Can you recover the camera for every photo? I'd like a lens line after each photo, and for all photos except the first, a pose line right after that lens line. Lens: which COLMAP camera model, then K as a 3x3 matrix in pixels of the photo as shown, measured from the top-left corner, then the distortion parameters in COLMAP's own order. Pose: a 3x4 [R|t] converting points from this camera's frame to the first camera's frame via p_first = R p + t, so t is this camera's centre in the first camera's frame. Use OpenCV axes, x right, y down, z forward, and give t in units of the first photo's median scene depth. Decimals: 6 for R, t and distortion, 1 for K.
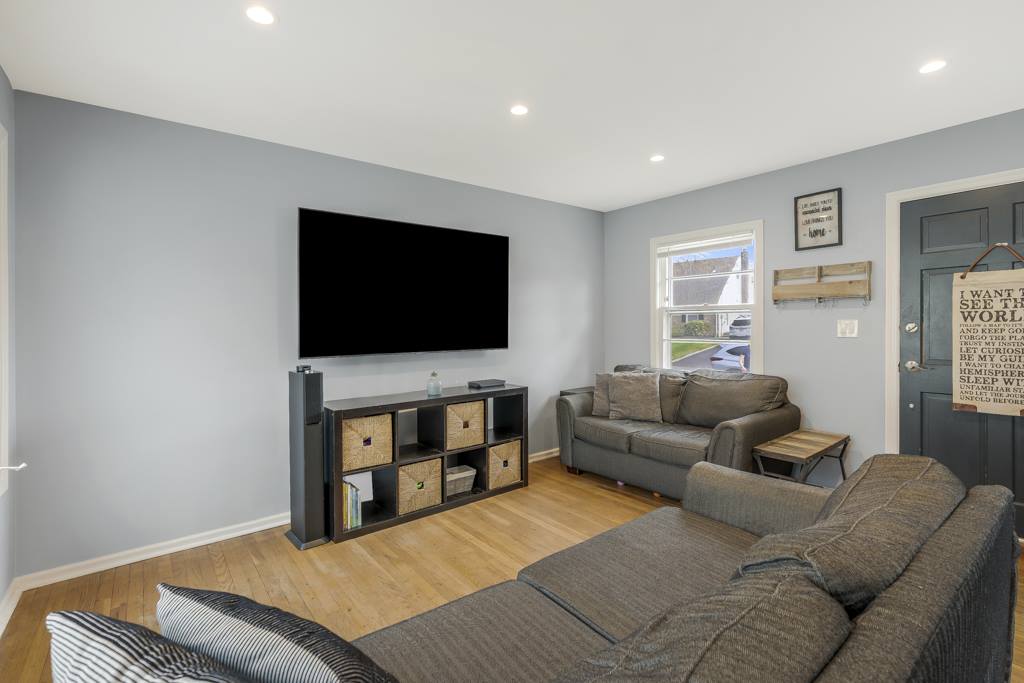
lens RADIAL K [[475.5, 0, 511.1], [0, 475.5, 332.8], [0, 0, 1]] dist [-0.000369, 0.000084]
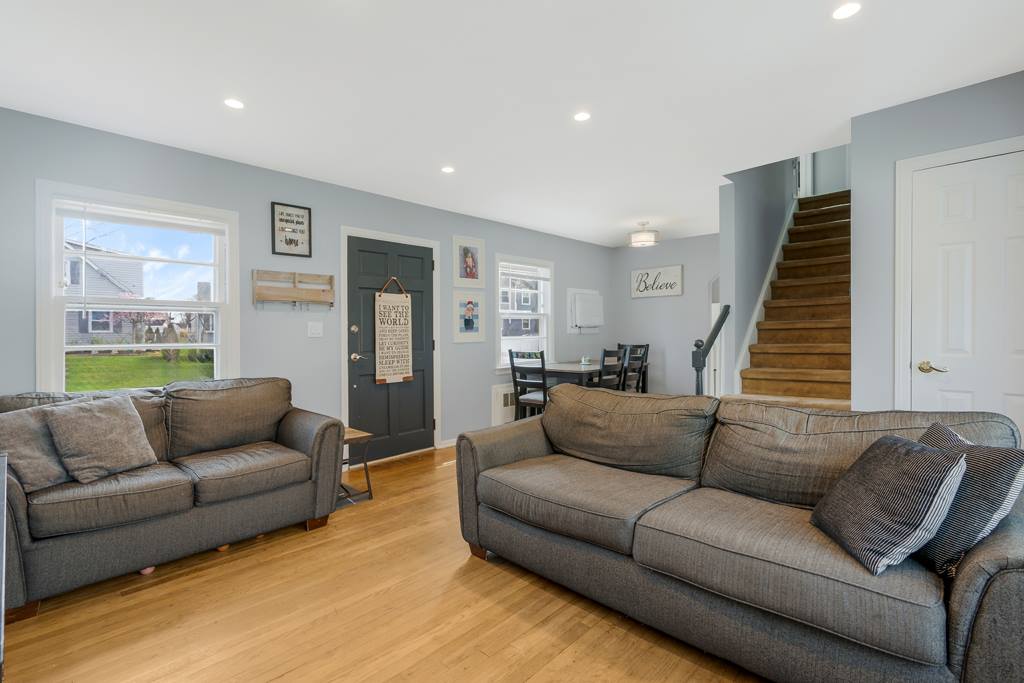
lens RADIAL K [[475.5, 0, 510.8], [0, 475.5, 339.3], [0, 0, 1]] dist [-0.000369, 0.000084]
pose [[-0.142933, -0.000269, 0.989732, -0.521754], [0.027475, 0.999614, 0.004239, 0.023126], [-0.989351, 0.027799, -0.142870, 0.682774]]
